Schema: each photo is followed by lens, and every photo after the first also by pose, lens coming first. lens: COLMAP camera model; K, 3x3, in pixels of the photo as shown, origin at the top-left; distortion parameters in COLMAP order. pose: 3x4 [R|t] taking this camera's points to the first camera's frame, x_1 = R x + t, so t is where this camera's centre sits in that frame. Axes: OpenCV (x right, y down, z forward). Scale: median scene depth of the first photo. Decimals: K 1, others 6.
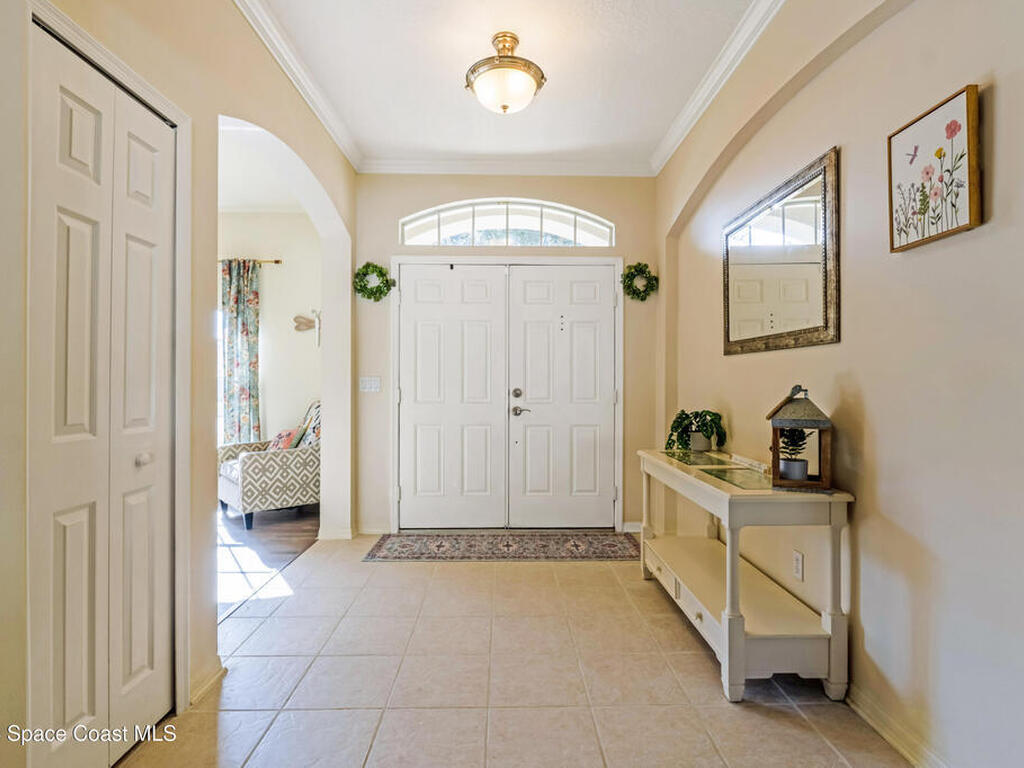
lens RADIAL K [[533.2, 0, 518.0], [0, 533.2, 381.3], [0, 0, 1]] dist [-0.006211, -0.000889]
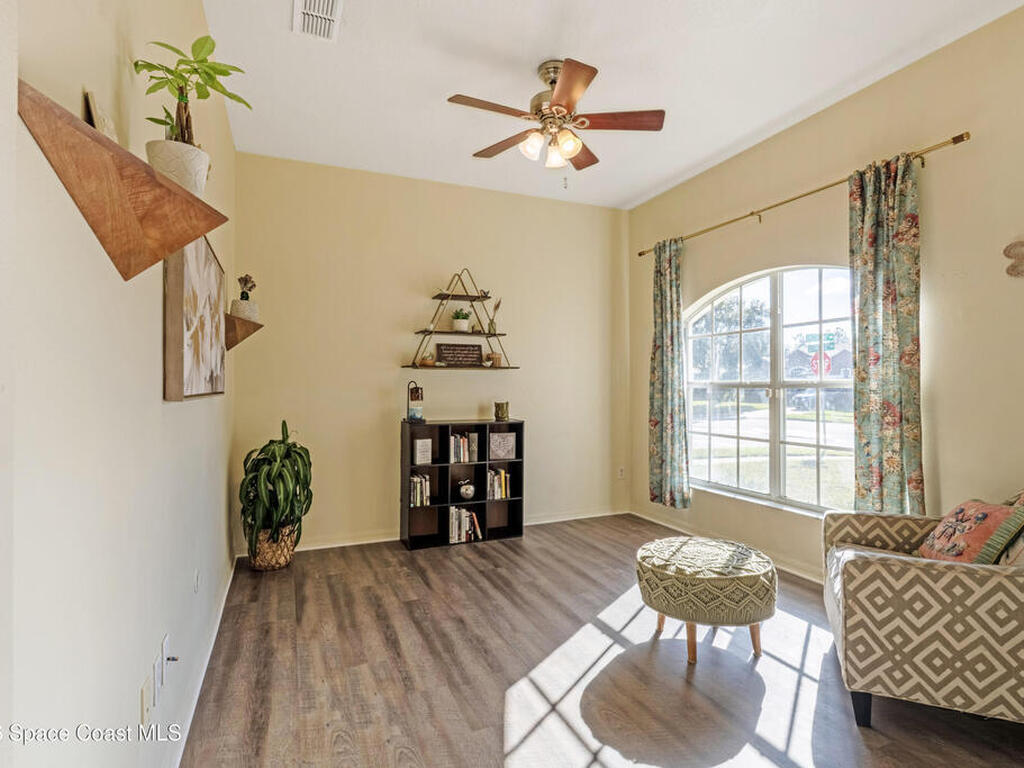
lens RADIAL K [[533.2, 0, 521.3], [0, 533.2, 381.9], [0, 0, 1]] dist [-0.006211, -0.000889]
pose [[0.370646, -0.009550, -0.928725, -0.162125], [0.003197, 0.999954, -0.009007, -0.004627], [0.928769, 0.000370, 0.370660, 0.468299]]
